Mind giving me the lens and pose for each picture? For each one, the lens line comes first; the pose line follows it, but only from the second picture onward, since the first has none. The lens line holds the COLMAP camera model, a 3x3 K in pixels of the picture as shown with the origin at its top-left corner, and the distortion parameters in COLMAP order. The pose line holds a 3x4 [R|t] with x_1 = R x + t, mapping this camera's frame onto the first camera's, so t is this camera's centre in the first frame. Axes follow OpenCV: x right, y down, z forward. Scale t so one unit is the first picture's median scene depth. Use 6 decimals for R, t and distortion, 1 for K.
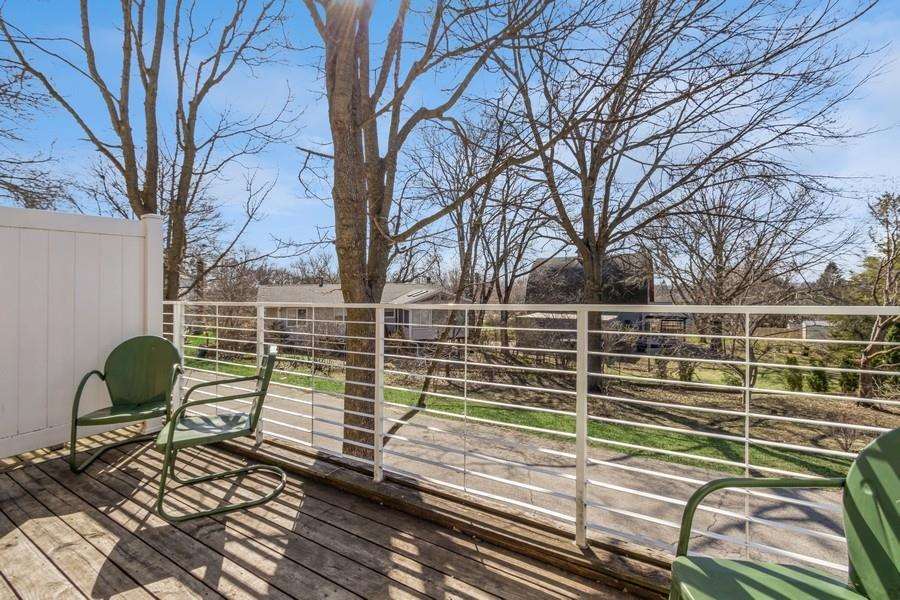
lens RADIAL K [[413.3, 0, 439.4], [0, 413.3, 278.3], [0, 0, 1]] dist [0.003364, -0.001134]
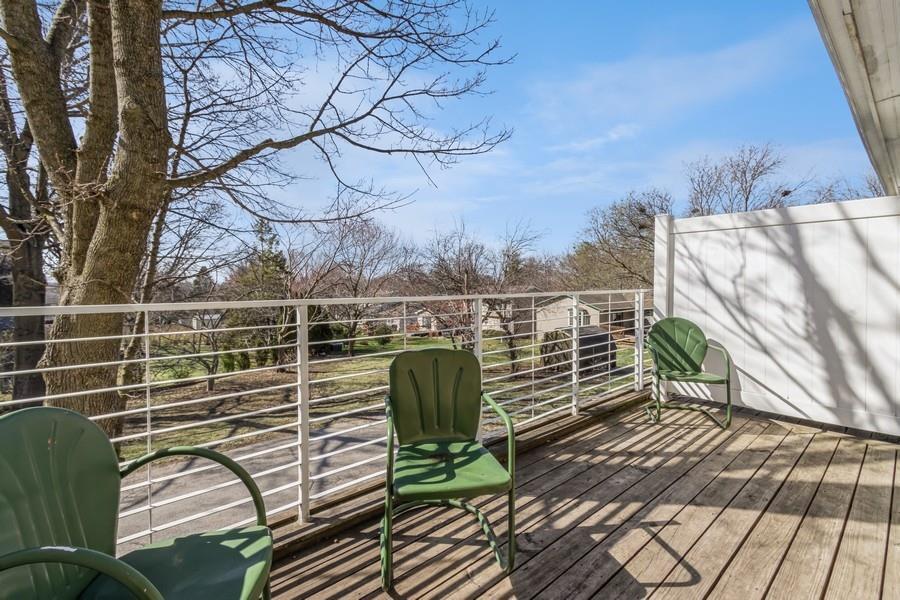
lens RADIAL K [[413.3, 0, 449.0], [0, 413.3, 301.8], [0, 0, 1]] dist [0.003364, -0.001134]
pose [[0.266641, -0.028461, 0.963376, -1.029514], [-0.030088, 0.998831, 0.037836, 0.038031], [-0.963326, -0.039074, 0.265473, 0.668868]]
